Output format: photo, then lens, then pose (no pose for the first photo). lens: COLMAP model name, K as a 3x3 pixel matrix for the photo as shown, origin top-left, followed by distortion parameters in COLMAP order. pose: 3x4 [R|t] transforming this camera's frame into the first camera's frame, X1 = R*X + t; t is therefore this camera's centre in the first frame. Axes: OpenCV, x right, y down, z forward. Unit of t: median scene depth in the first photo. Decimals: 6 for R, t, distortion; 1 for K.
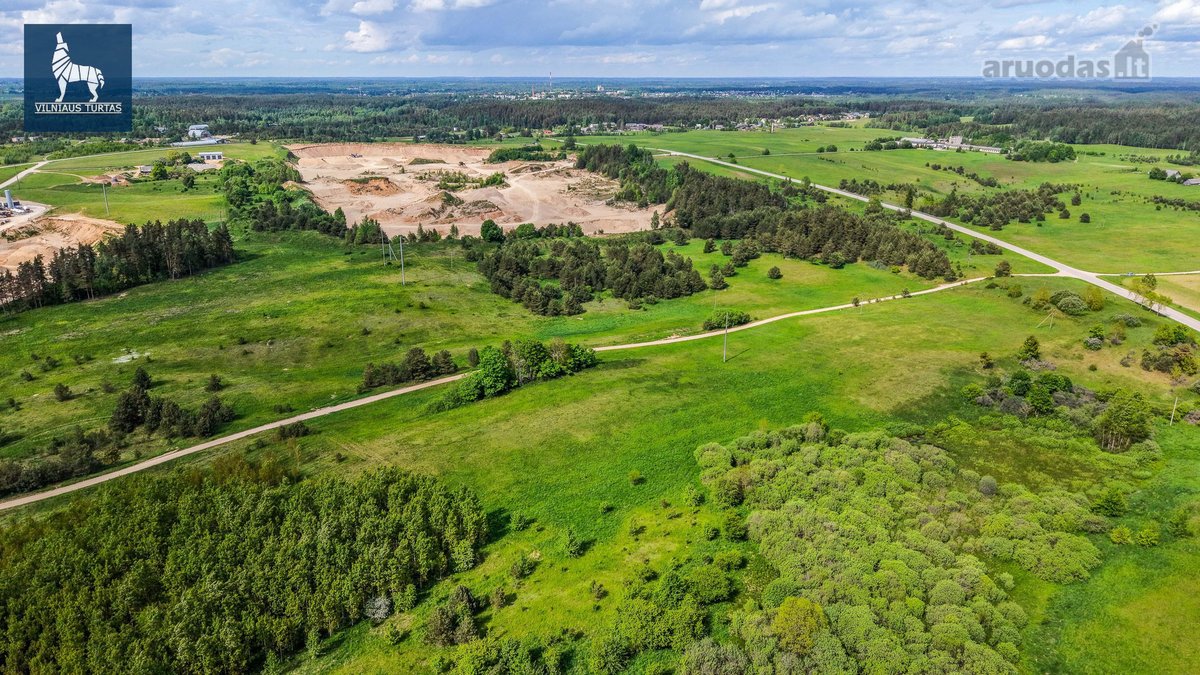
lens RADIAL K [[790.4, 0, 597.8], [0, 790.4, 338.2], [0, 0, 1]] dist [0.055324, -0.078976]
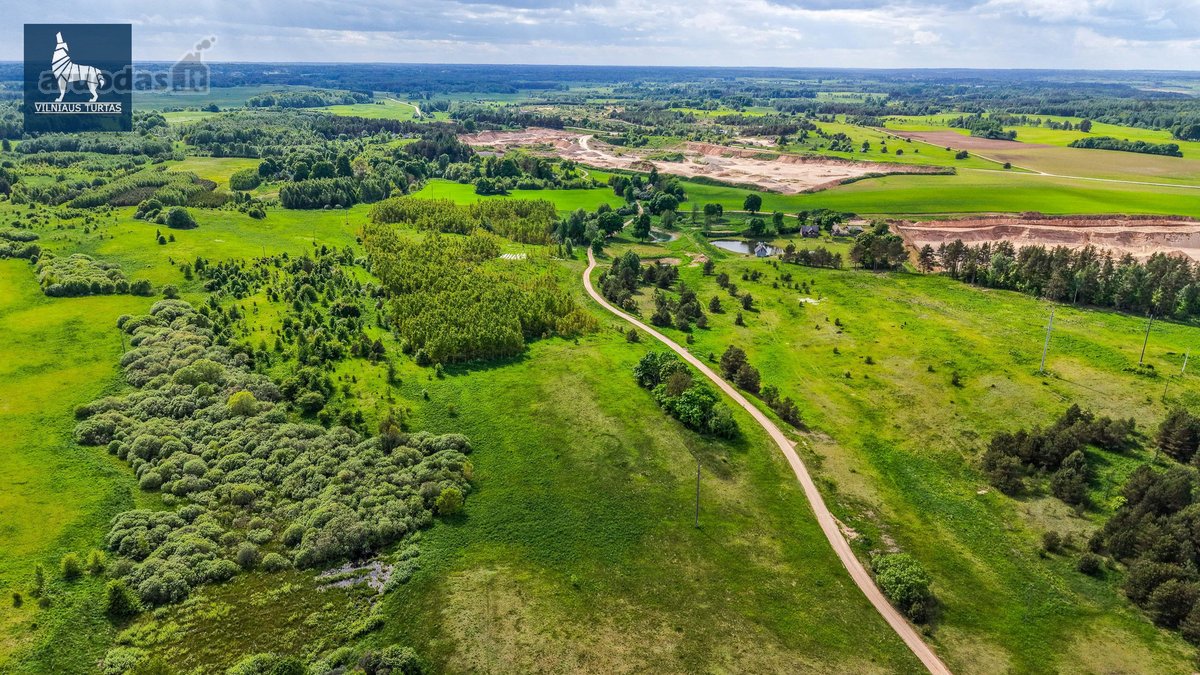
lens RADIAL K [[816.2, 0, 596.8], [0, 816.2, 338.5], [0, 0, 1]] dist [0.048666, -0.068712]
pose [[-0.359027, 0.292755, -0.886224, 0.497430], [-0.299229, 0.863305, 0.406408, -0.239949], [0.884060, 0.411096, -0.222349, 0.657870]]
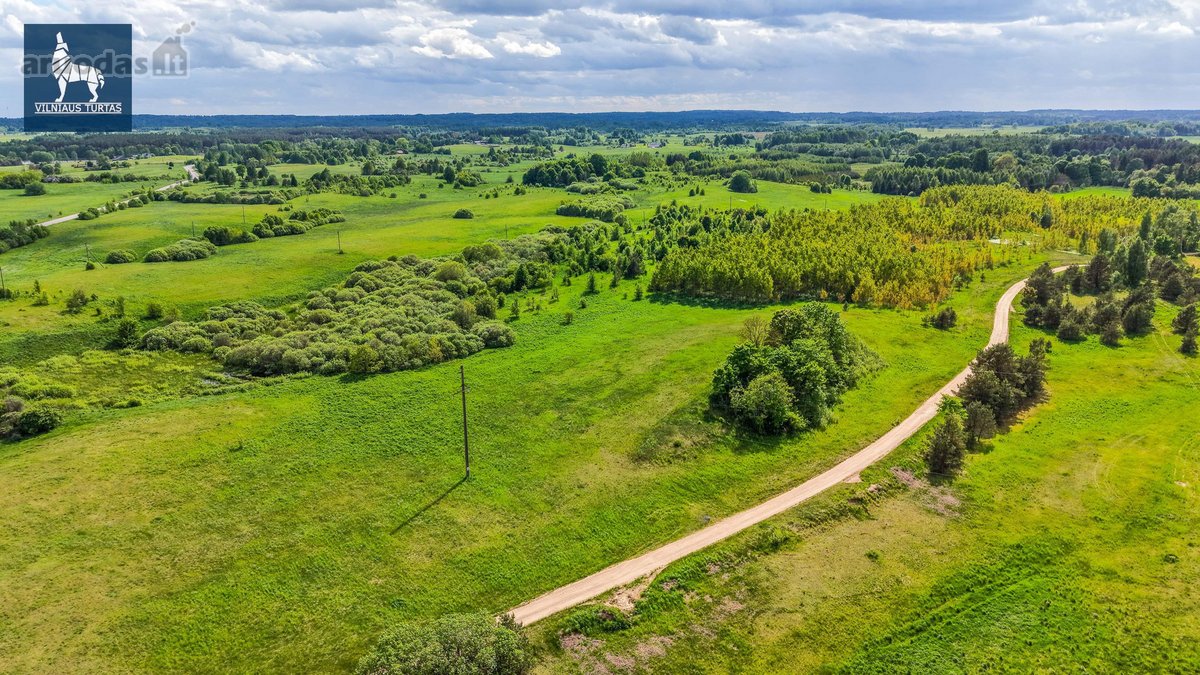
lens RADIAL K [[804.7, 0, 600.0], [0, 804.7, 337.5], [0, 0, 1]] dist [0.022900, -0.022493]
pose [[-0.966393, 0.074195, -0.246128, 0.125199], [-0.074169, 0.836255, 0.543302, -0.181185], [0.246136, 0.543298, -0.802648, 0.863013]]
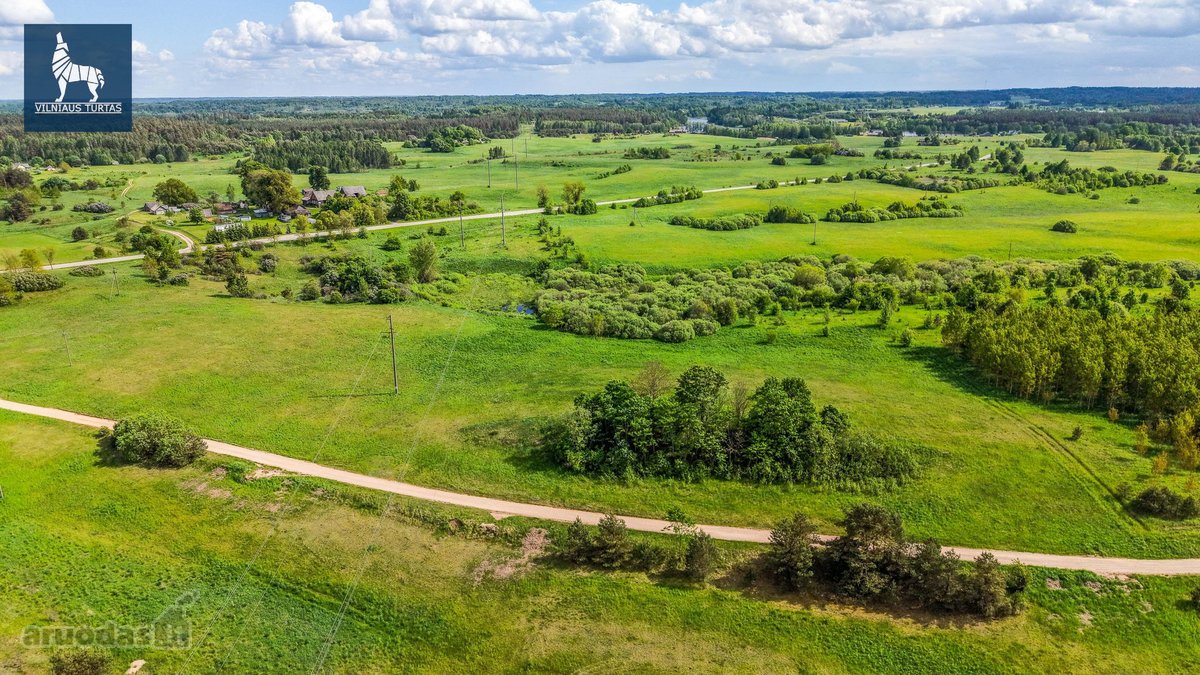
lens RADIAL K [[804.7, 0, 600.0], [0, 804.7, 337.5], [0, 0, 1]] dist [0.022900, -0.022493]
pose [[-0.685883, -0.204591, 0.698360, -0.247402], [0.235722, 0.845462, 0.479196, -0.177017], [-0.688476, 0.493292, -0.531662, 0.781151]]
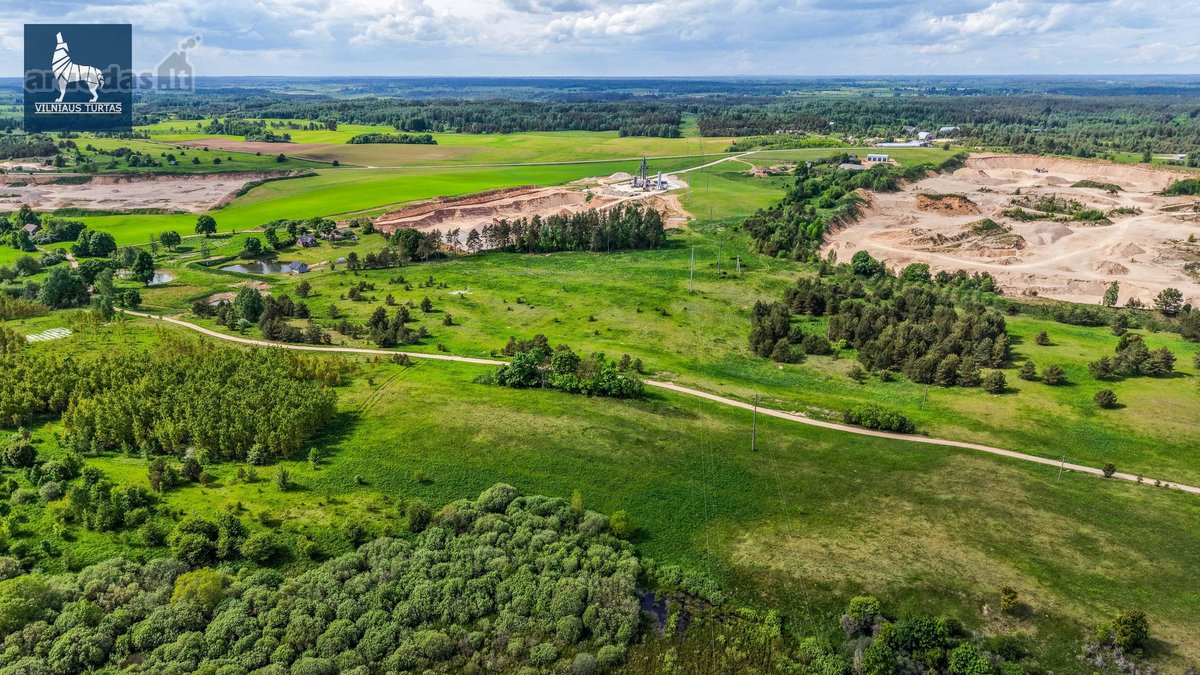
lens RADIAL K [[792.7, 0, 597.4], [0, 792.7, 336.0], [0, 0, 1]] dist [0.044796, -0.062187]
pose [[0.550938, 0.259317, -0.793235, 0.456060], [-0.259581, 0.956598, 0.132431, -0.099634], [0.793149, 0.132947, 0.594340, 0.230412]]
